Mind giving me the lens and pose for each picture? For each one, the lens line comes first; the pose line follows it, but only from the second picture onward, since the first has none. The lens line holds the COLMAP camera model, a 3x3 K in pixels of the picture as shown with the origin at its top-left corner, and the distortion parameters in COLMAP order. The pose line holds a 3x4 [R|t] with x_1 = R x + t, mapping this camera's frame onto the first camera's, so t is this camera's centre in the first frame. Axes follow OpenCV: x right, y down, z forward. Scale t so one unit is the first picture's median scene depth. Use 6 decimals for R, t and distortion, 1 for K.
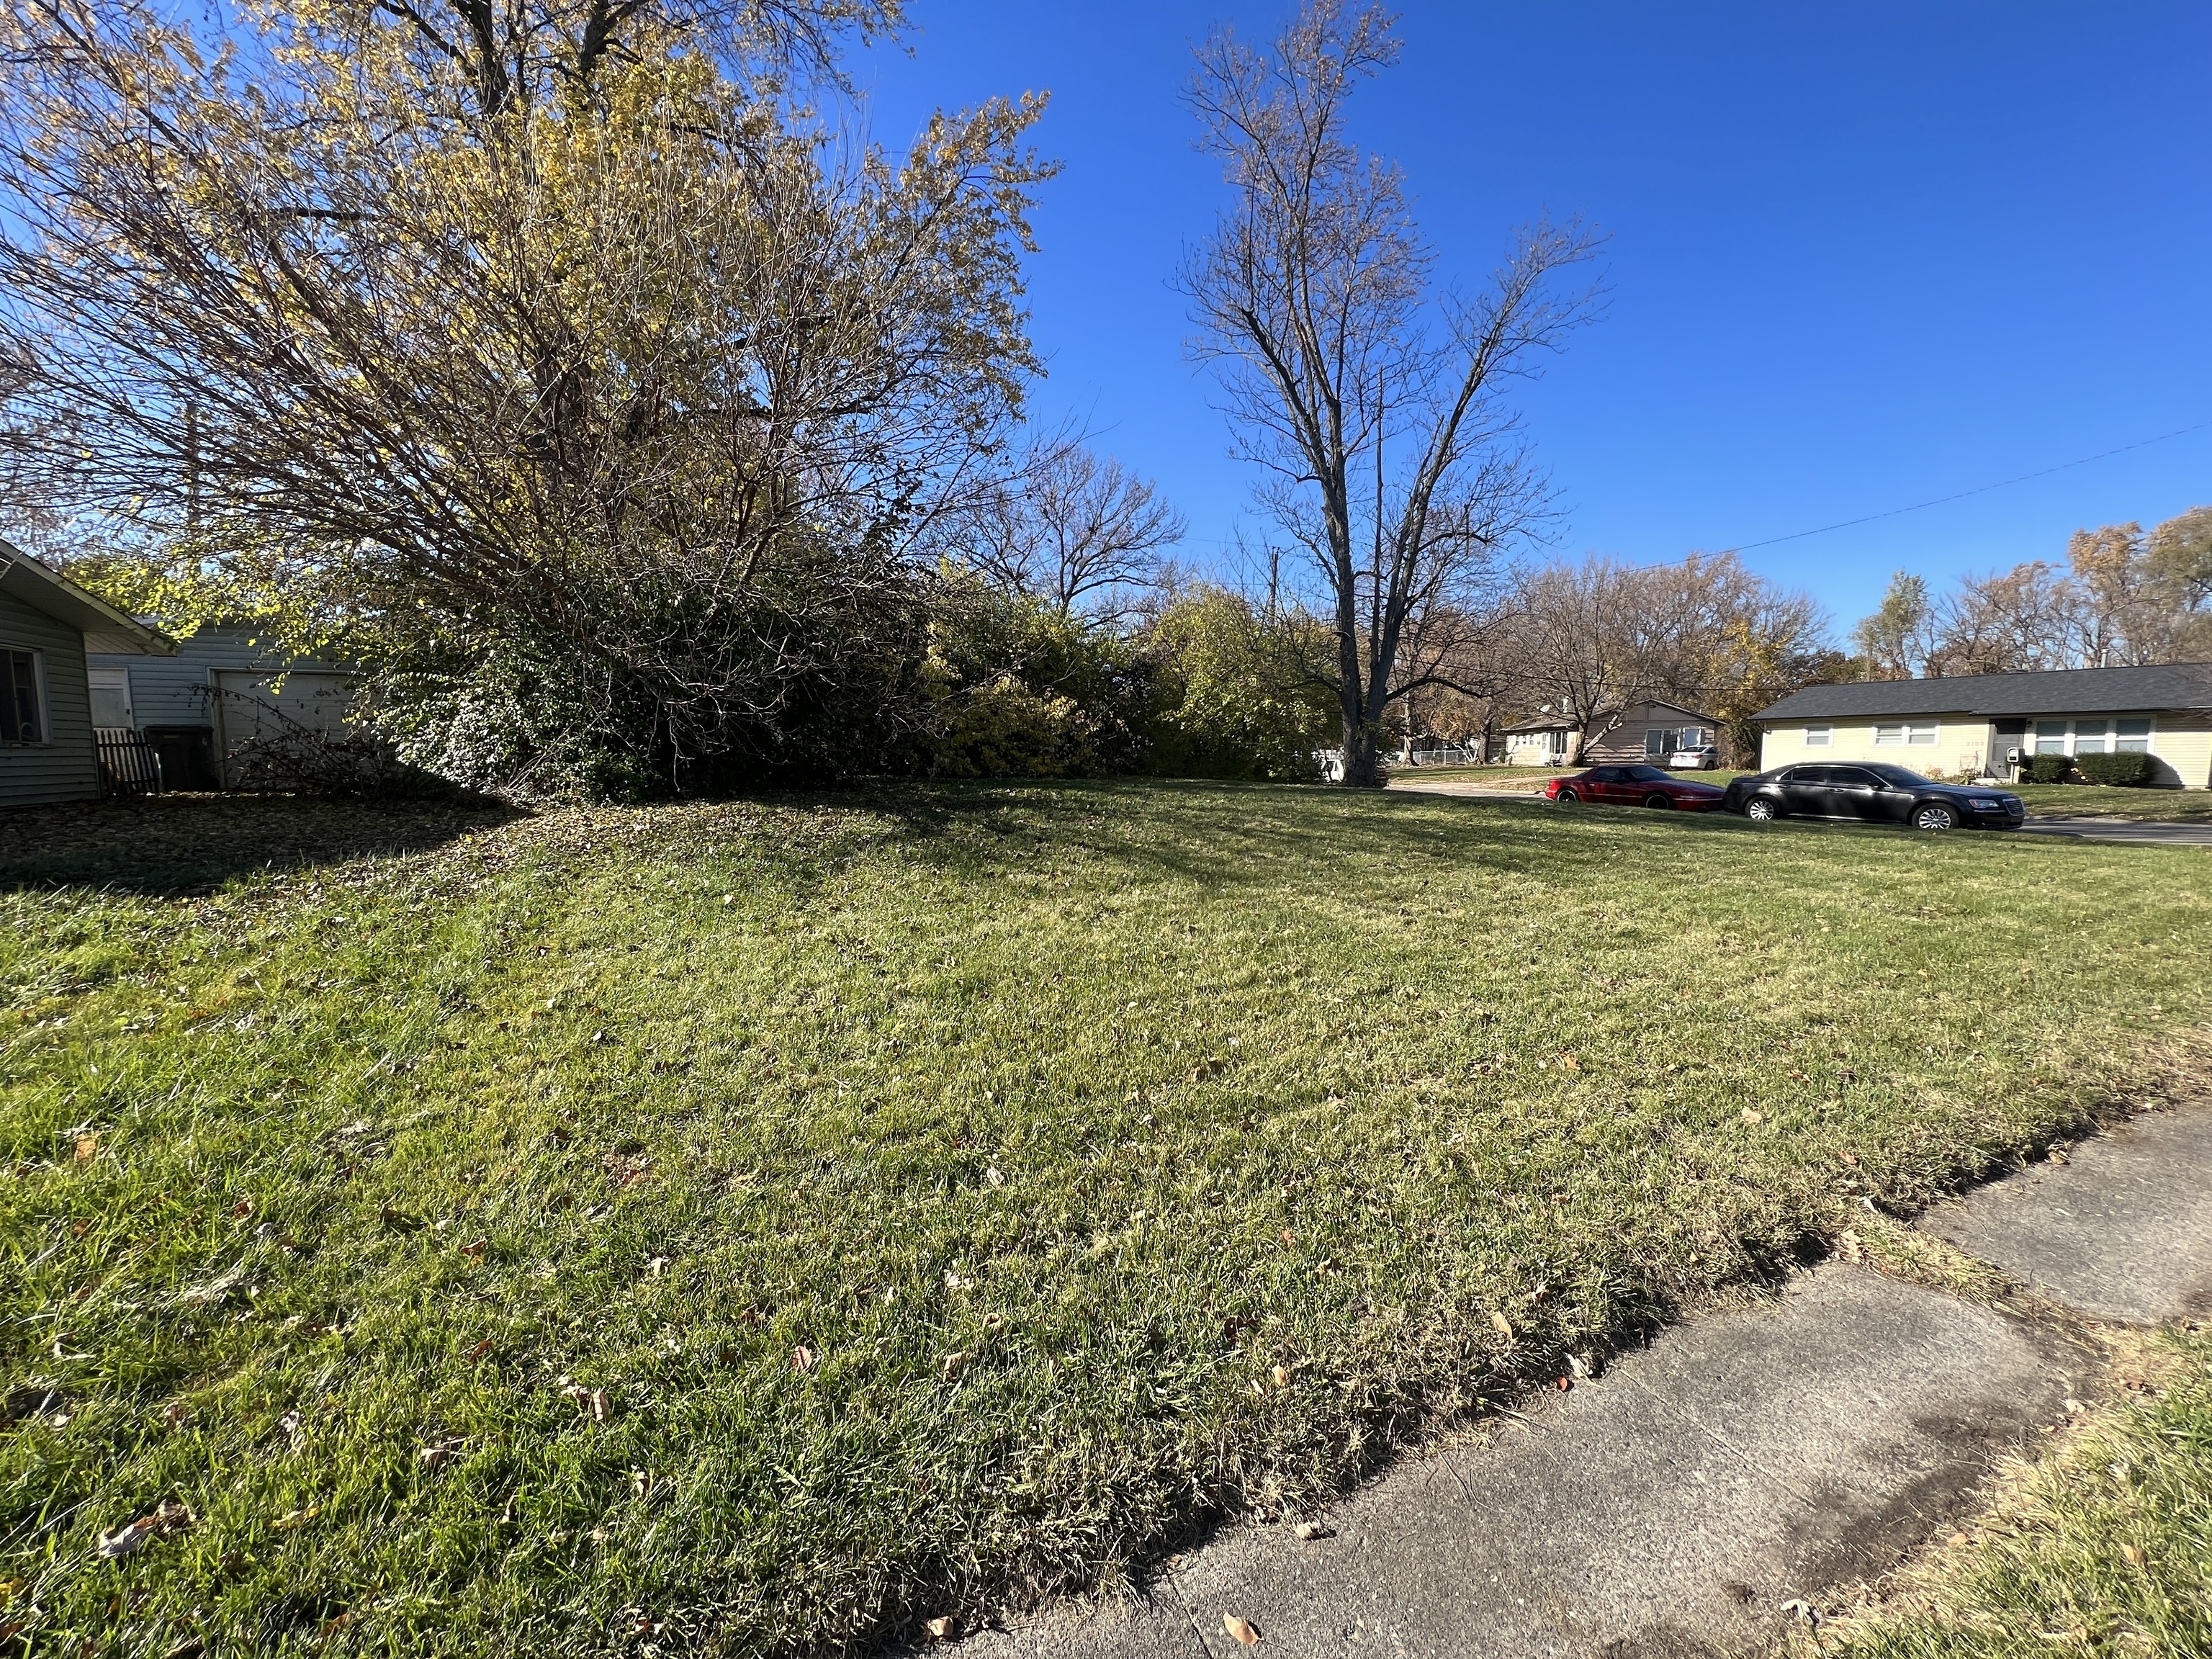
lens RADIAL K [[877.2, 0, 1111.4], [0, 877.2, 837.4], [0, 0, 1]] dist [0.000772, -0.000302]
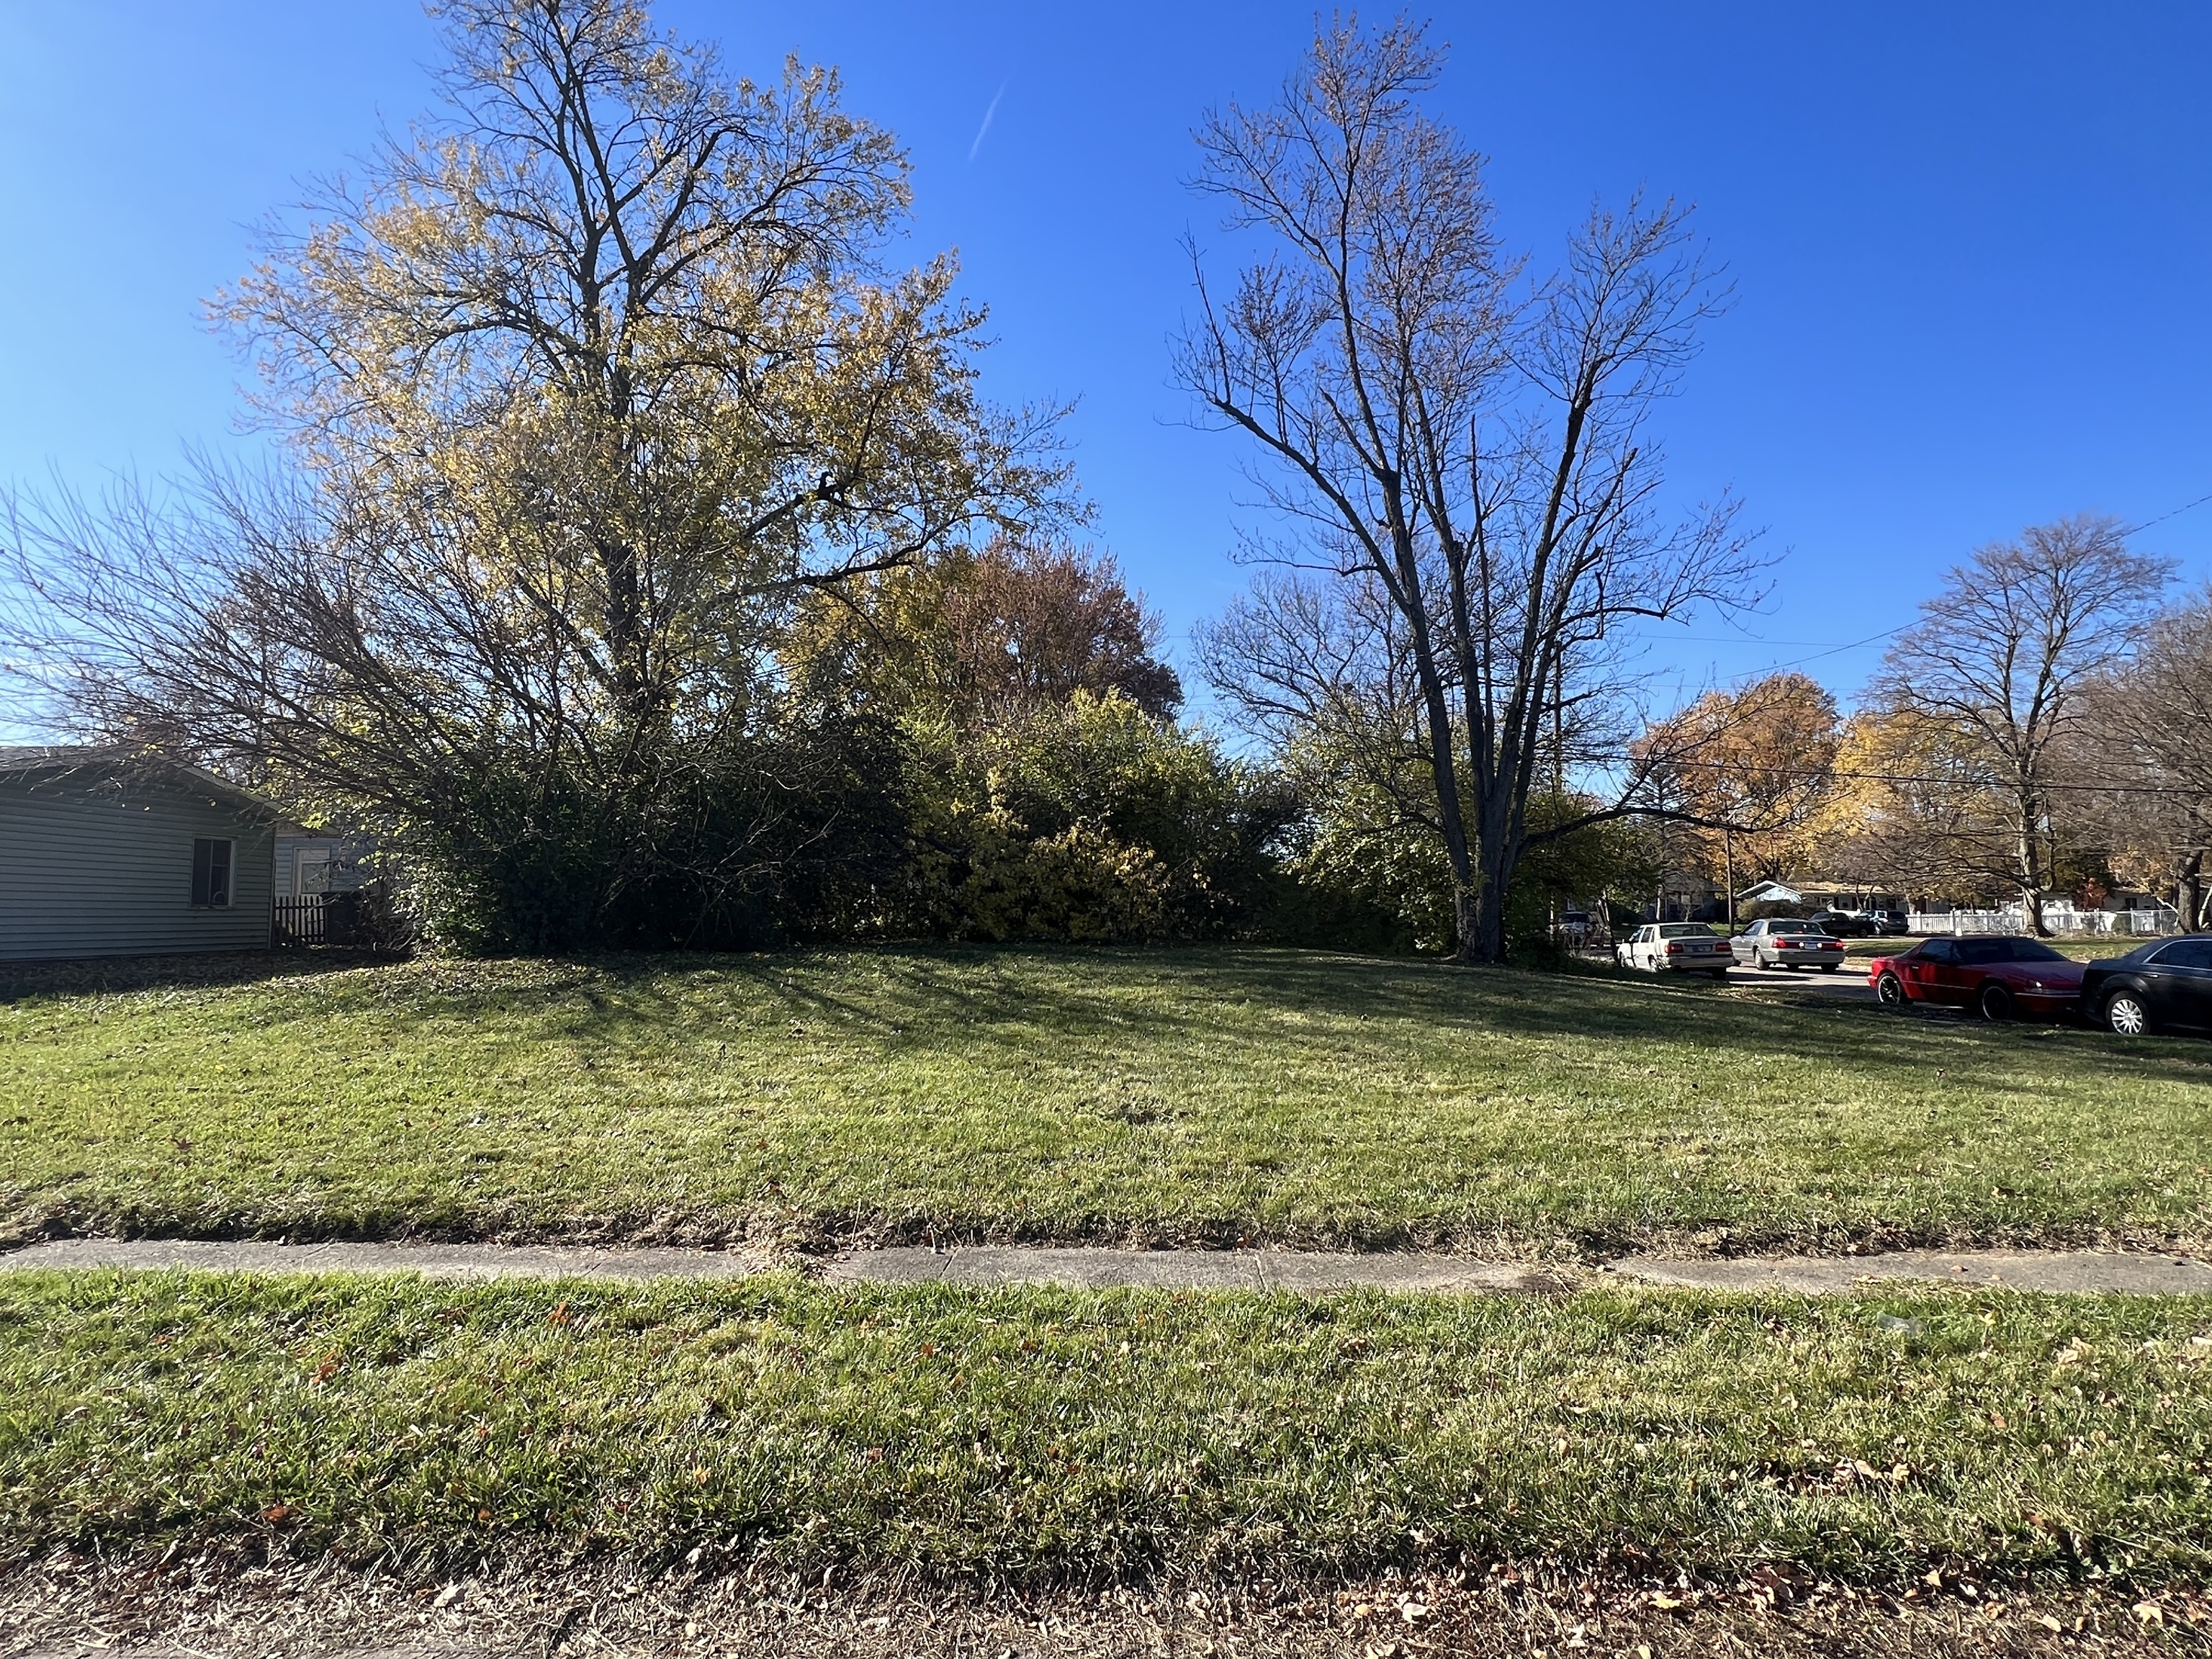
lens RADIAL K [[1182.7, 0, 1101.9], [0, 1182.7, 827.9], [0, 0, 1]] dist [-0.001049, -0.000503]
pose [[0.880199, -0.034545, -0.473346, 0.672180], [-0.046756, 0.986184, -0.158917, 0.001867], [0.472296, 0.162011, 0.866423, 0.011406]]
